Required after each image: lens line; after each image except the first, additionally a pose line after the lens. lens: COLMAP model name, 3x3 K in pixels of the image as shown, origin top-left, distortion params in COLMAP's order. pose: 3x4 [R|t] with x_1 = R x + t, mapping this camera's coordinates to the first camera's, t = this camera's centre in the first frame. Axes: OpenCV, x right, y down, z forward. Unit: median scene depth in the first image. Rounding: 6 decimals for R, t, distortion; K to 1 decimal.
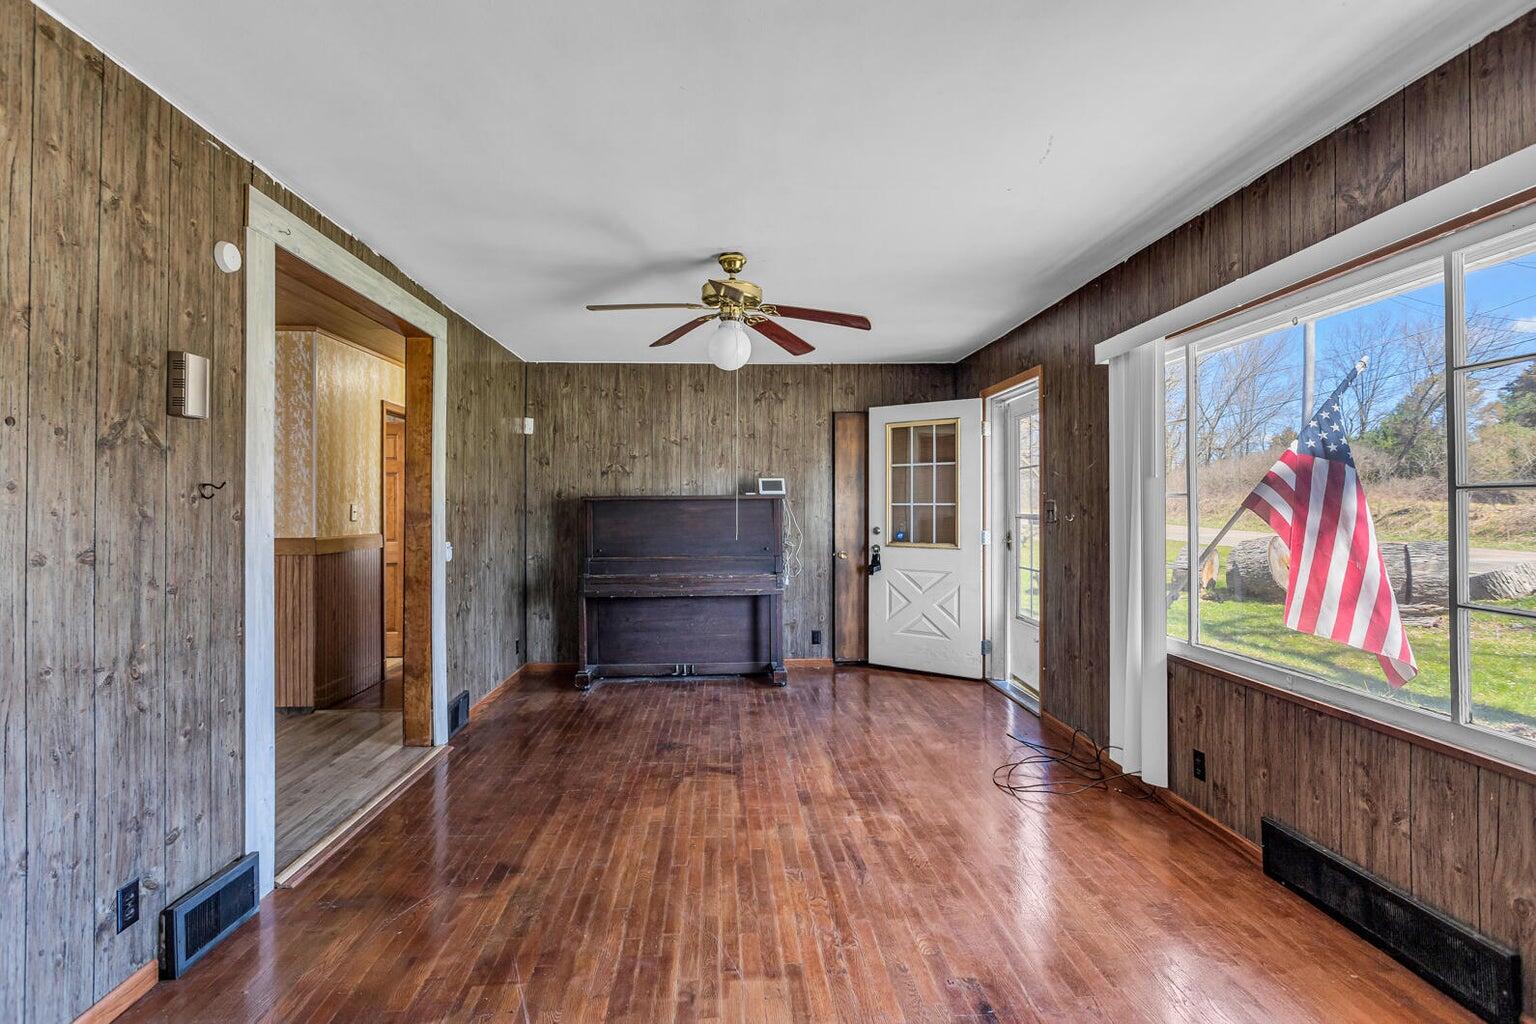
lens RADIAL K [[711.1, 0, 763.3], [0, 711.1, 499.8], [0, 0, 1]] dist [-0.001105, 0.000075]
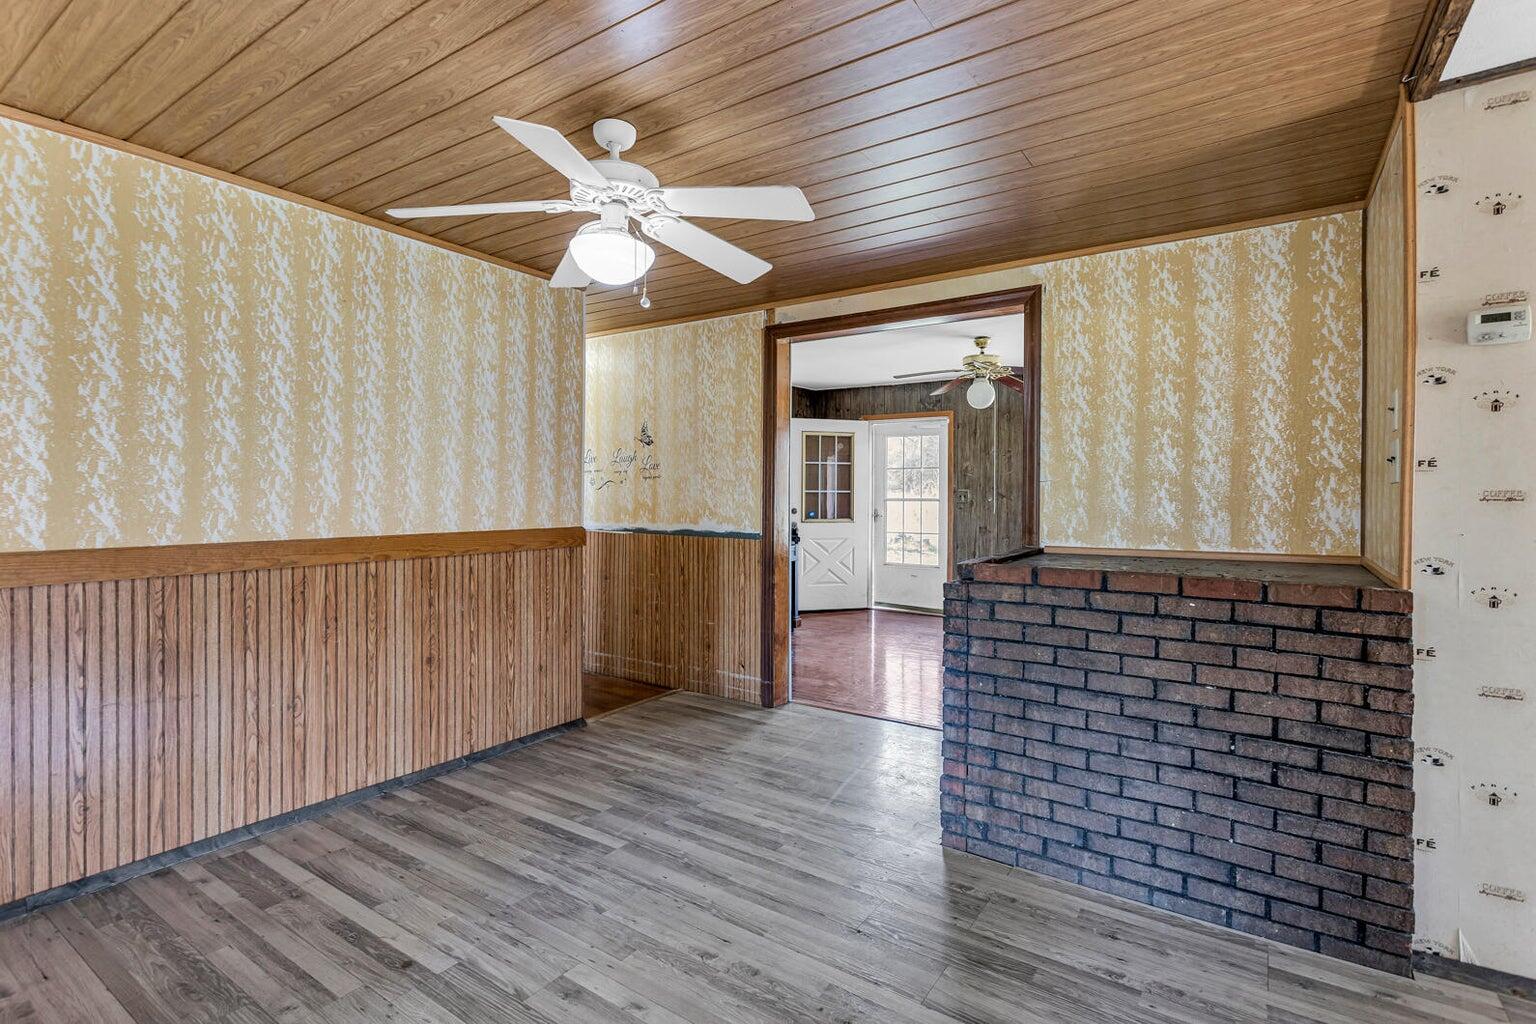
lens RADIAL K [[734.9, 0, 759.7], [0, 734.9, 498.2], [0, 0, 1]] dist [-0.001822, 0.000700]
pose [[0.601600, -0.002007, 0.798795, -1.915692], [-0.012122, 0.999859, 0.011641, 0.008022], [-0.798705, -0.016687, 0.601491, 0.433163]]
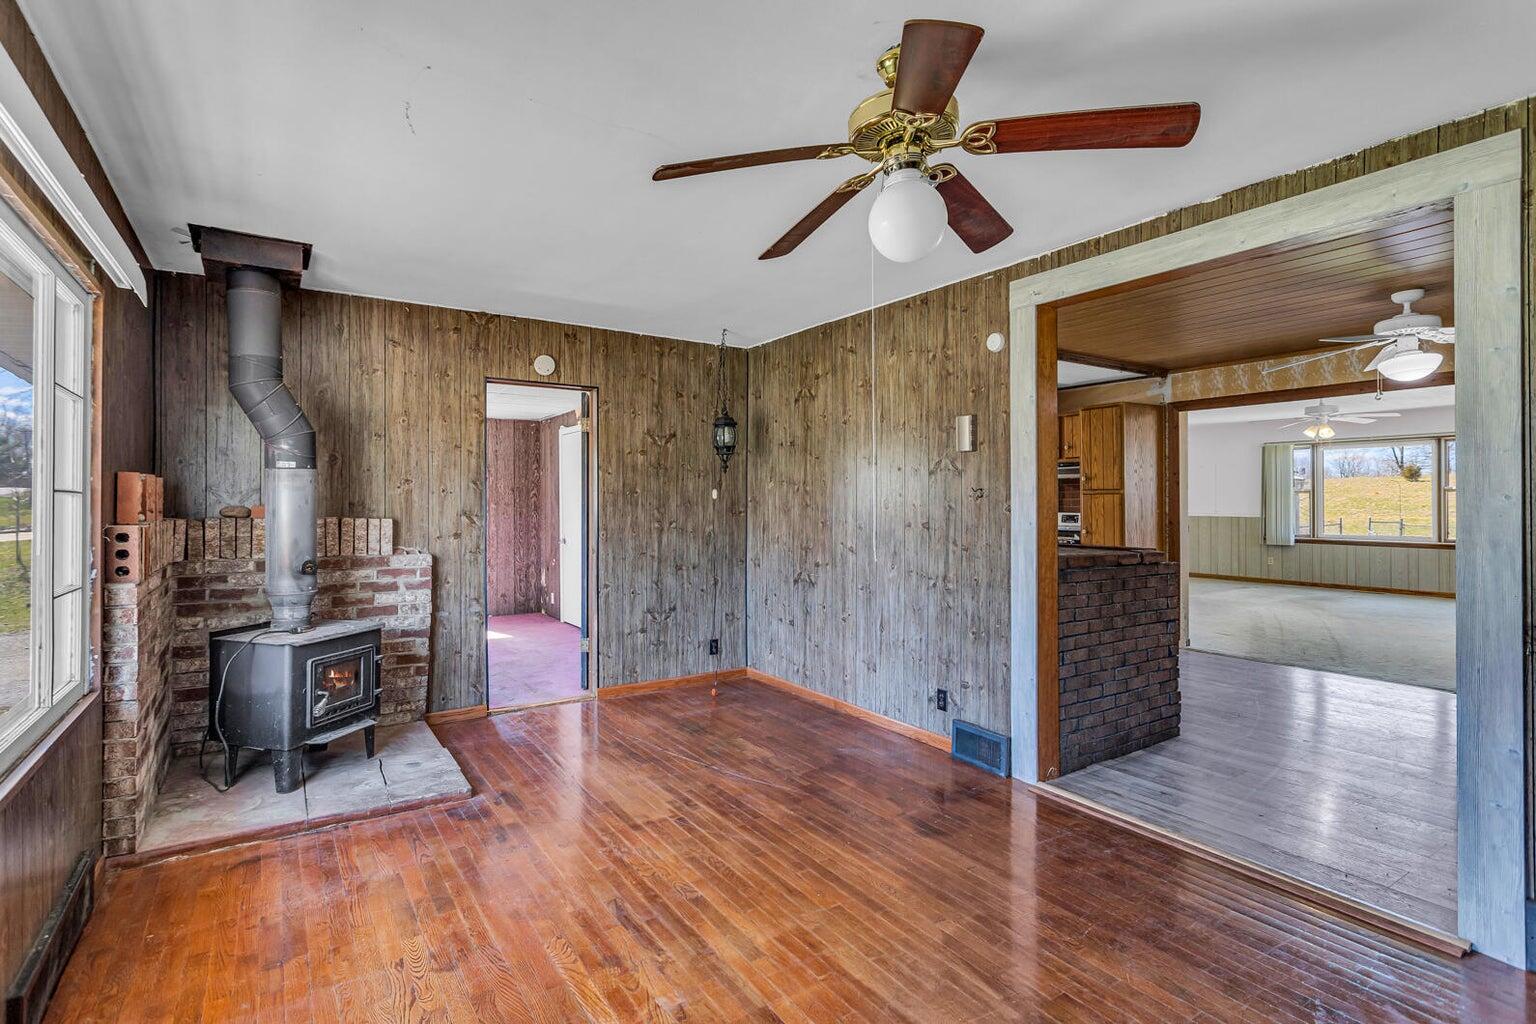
lens RADIAL K [[734.9, 0, 759.7], [0, 734.9, 498.2], [0, 0, 1]] dist [-0.001822, 0.000700]
pose [[-0.860600, 0.001643, -0.509279, 0.393672], [0.009427, 0.999875, -0.012705, 0.012192], [0.509195, -0.015735, -0.860508, 1.626851]]
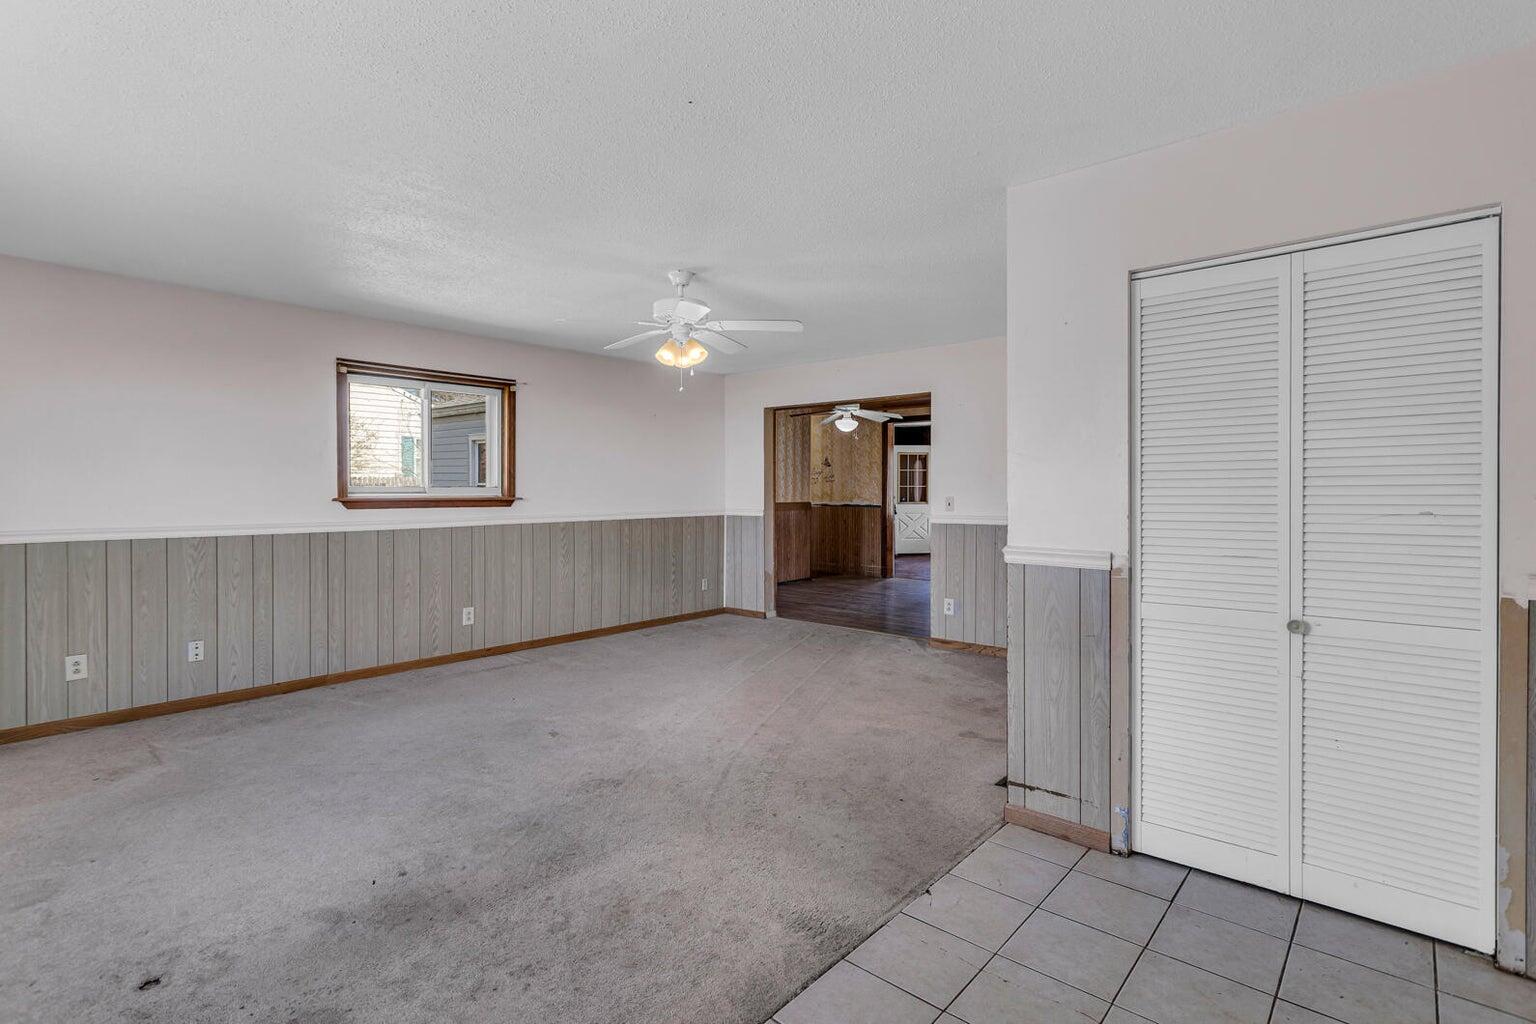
lens RADIAL K [[734.9, 0, 759.7], [0, 734.9, 498.2], [0, 0, 1]] dist [-0.001822, 0.000700]
pose [[0.696768, -0.011265, 0.717209, -3.748719], [-0.007402, 0.999710, 0.022894, -0.014329], [-0.717259, -0.021261, 0.696482, -0.770147]]
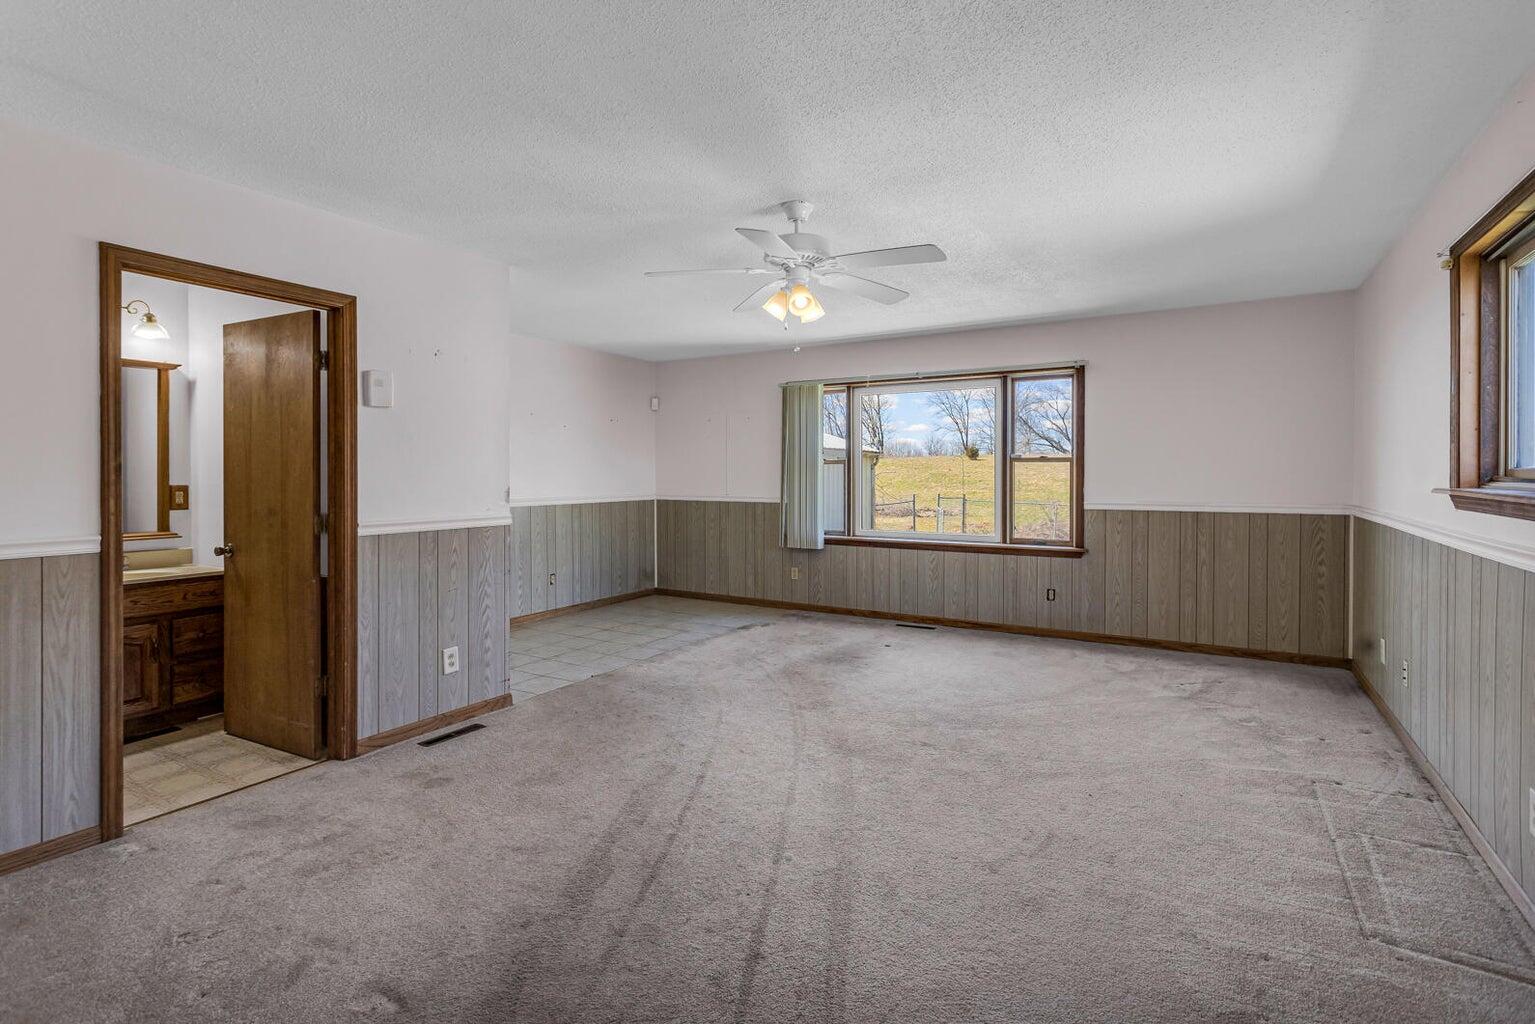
lens RADIAL K [[735.2, 0, 764.9], [0, 735.2, 497.5], [0, 0, 1]] dist [0.002456, 0.000800]
pose [[-0.551596, 0.026403, -0.833694, -1.875001], [0.010367, 0.999639, 0.024799, 0.009653], [0.834047, 0.005037, -0.551670, 0.896571]]
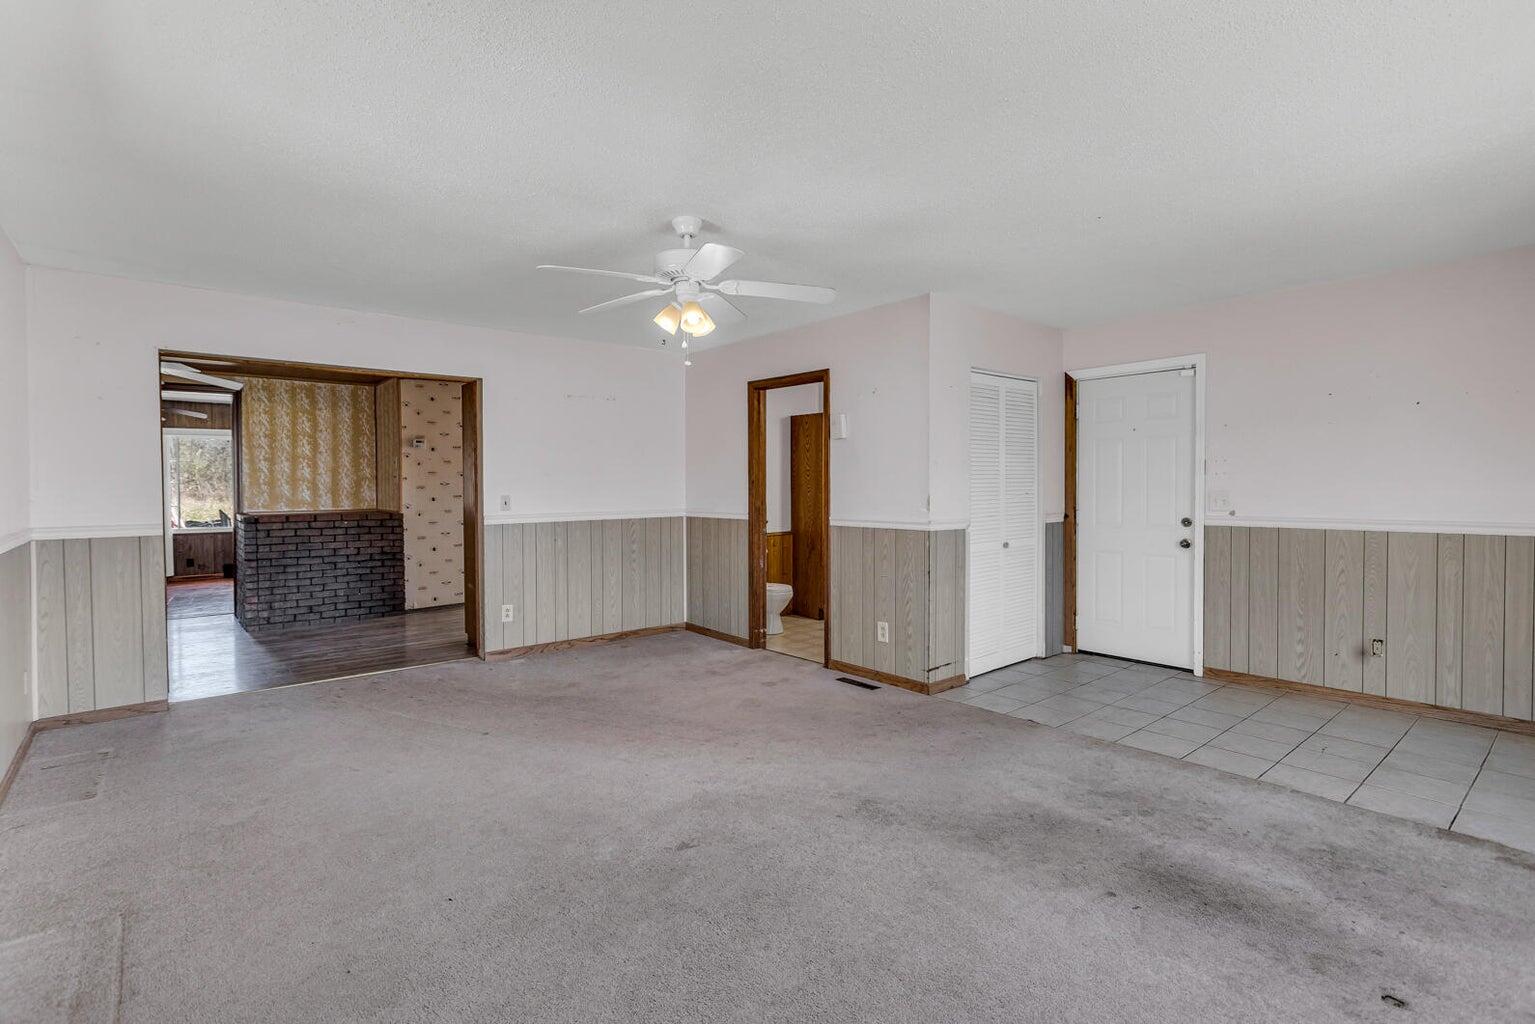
lens RADIAL K [[735.2, 0, 764.9], [0, 735.2, 497.5], [0, 0, 1]] dist [0.002456, 0.000800]
pose [[-0.608158, -0.011697, 0.793730, -3.832835], [-0.005576, 0.999930, 0.010463, 0.008148], [-0.793796, 0.001937, -0.608181, 0.924039]]
